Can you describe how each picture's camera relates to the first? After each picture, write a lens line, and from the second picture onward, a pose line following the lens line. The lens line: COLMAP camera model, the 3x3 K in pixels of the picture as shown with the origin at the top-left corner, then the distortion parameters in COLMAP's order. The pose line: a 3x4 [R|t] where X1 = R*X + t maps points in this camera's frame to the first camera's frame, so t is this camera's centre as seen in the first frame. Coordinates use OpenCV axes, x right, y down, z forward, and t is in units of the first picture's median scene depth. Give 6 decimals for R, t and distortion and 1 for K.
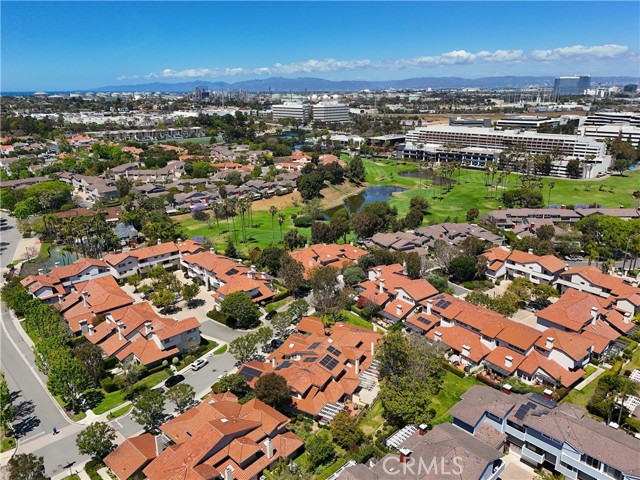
lens RADIAL K [[461.3, 0, 320.0], [0, 461.3, 240.0], [0, 0, 1]] dist [0.060140, -0.051678]
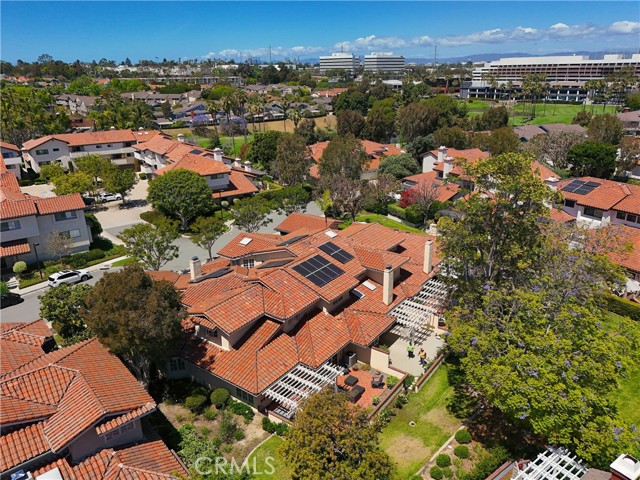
lens RADIAL K [[461.3, 0, 320.0], [0, 461.3, 240.0], [0, 0, 1]] dist [0.060140, -0.051678]
pose [[0.993543, 0.032931, -0.108576, 0.061779], [-0.028594, 0.998739, 0.041264, 0.211479], [0.109798, -0.037893, 0.993231, 0.572145]]
